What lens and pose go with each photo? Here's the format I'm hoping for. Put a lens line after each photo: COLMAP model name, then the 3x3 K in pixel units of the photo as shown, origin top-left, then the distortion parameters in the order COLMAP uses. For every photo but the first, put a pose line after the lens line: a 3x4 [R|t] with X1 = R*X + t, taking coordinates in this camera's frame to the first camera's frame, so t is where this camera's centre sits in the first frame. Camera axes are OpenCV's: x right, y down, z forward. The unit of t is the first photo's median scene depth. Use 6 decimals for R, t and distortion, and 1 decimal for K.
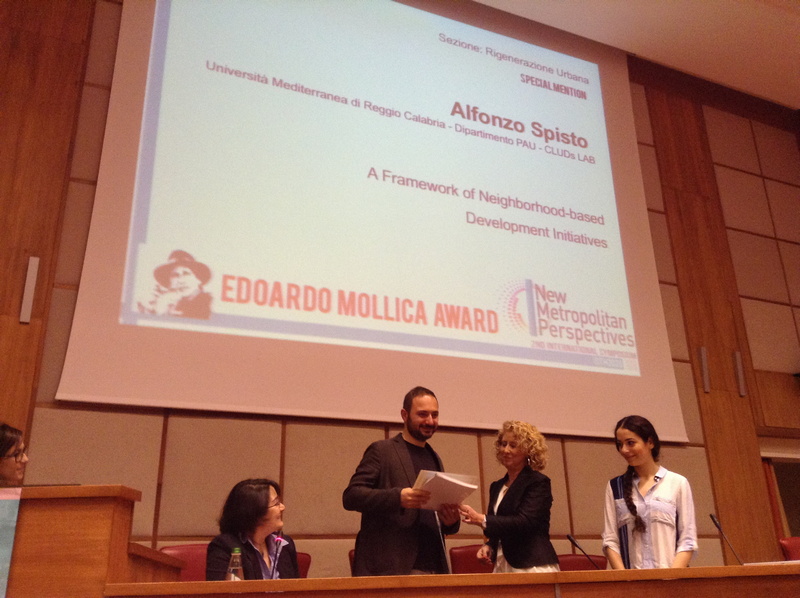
lens RADIAL K [[721.8, 0, 394.3], [0, 721.8, 299.0], [0, 0, 1]] dist [0.116595, -0.194853]
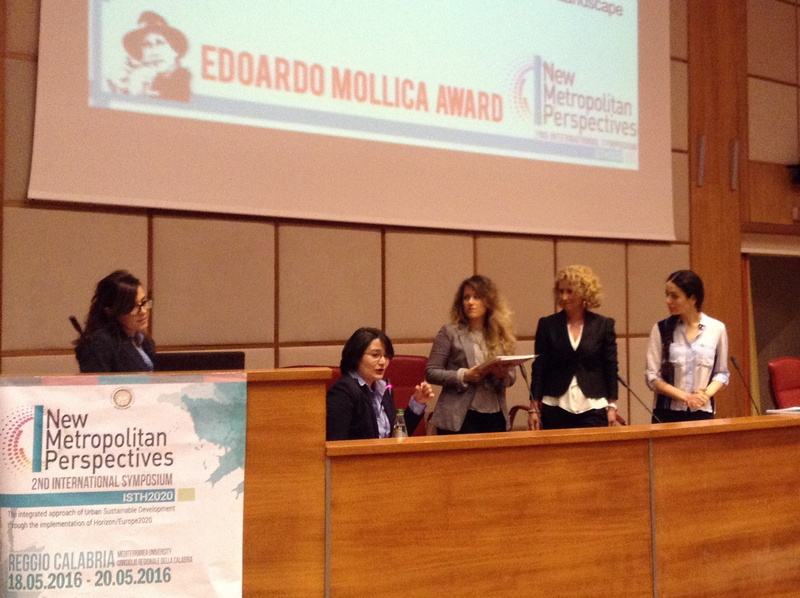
lens RADIAL K [[997.0, 0, 454.7], [0, 997.0, 291.2], [0, 0, 1]] dist [0.091865, 0.000000]
pose [[0.974463, 0.018288, 0.223802, -0.186683], [-0.088782, 0.946844, 0.309200, -0.132880], [-0.206251, -0.321173, 0.924288, -0.181054]]
